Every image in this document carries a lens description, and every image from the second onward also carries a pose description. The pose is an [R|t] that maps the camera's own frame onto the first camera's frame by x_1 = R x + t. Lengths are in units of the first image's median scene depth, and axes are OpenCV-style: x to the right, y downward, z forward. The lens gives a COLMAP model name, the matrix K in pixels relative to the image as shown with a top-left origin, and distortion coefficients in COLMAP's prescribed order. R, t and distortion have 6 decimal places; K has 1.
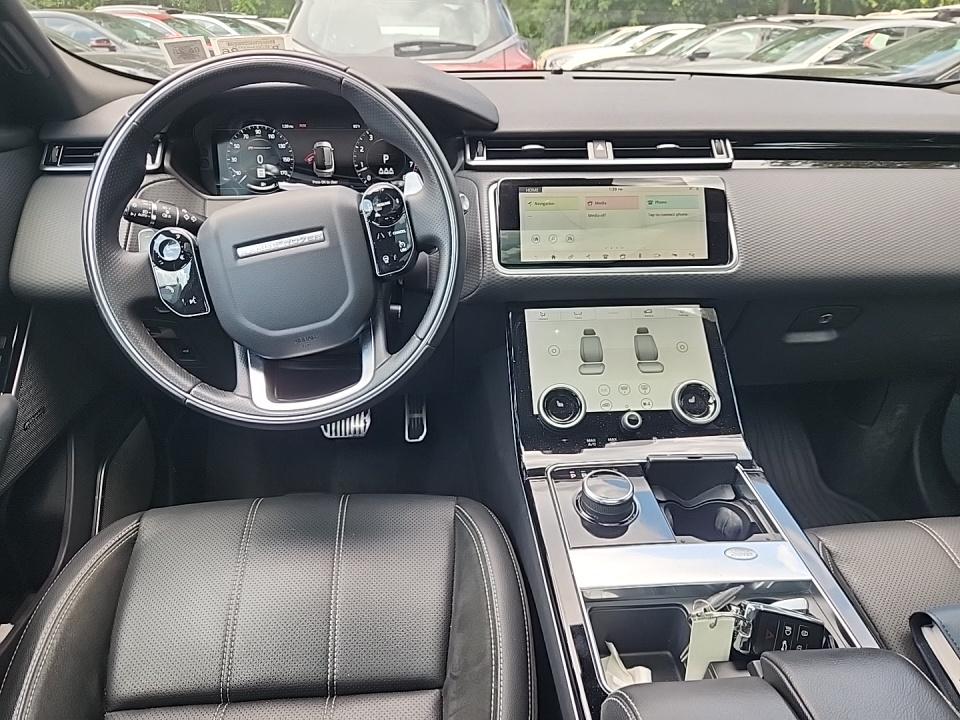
lens RADIAL K [[628.4, 0, 480.0], [0, 628.4, 360.0], [0, 0, 1]] dist [0.050620, -0.037114]
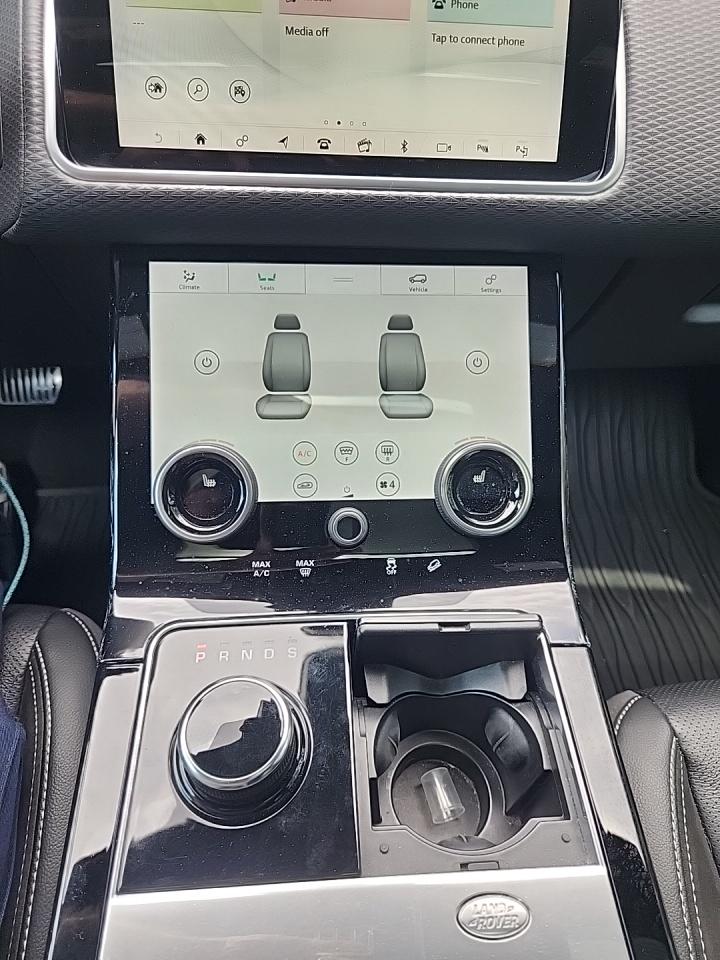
lens RADIAL K [[666.7, 0, 360.0], [0, 666.7, 480.0], [0, 0, 1]] dist [0.067389, -0.060536]
pose [[0.998896, 0.033705, 0.032722, 0.215905], [-0.042767, 0.940682, 0.336584, -0.104375], [-0.019436, -0.337612, 0.941085, 0.485841]]
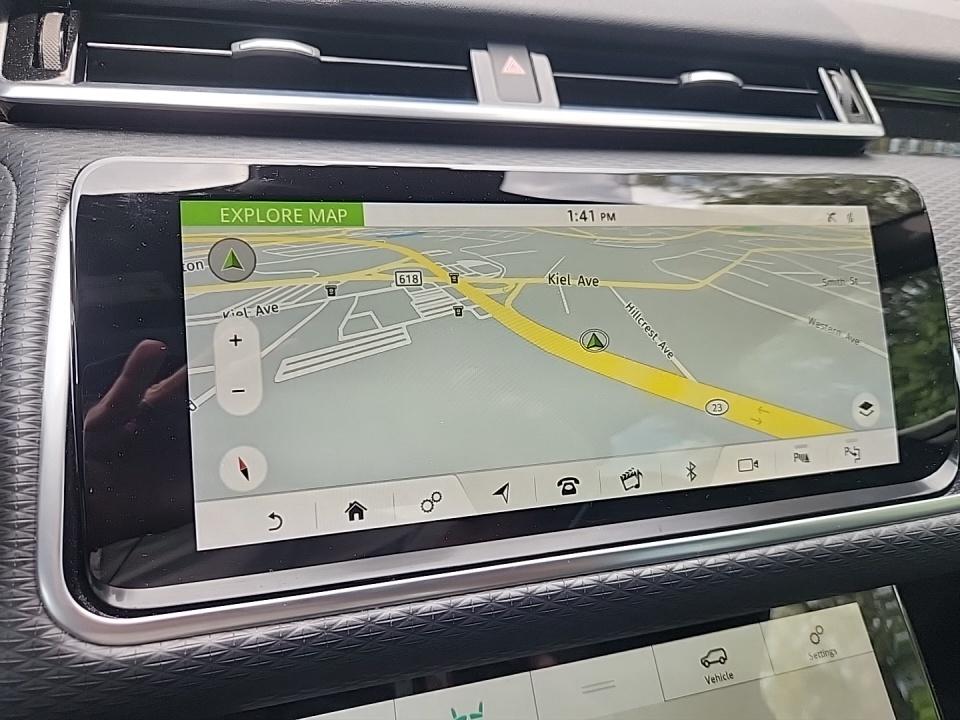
lens RADIAL K [[635.7, 0, 464.8], [0, 635.7, 356.9], [0, 0, 1]] dist [0.022194, 0.001116]
pose [[0.978710, -0.032182, 0.202711, 0.109901], [0.030929, 0.999478, 0.009347, -0.218237], [-0.202906, -0.002878, 0.979194, 0.761528]]
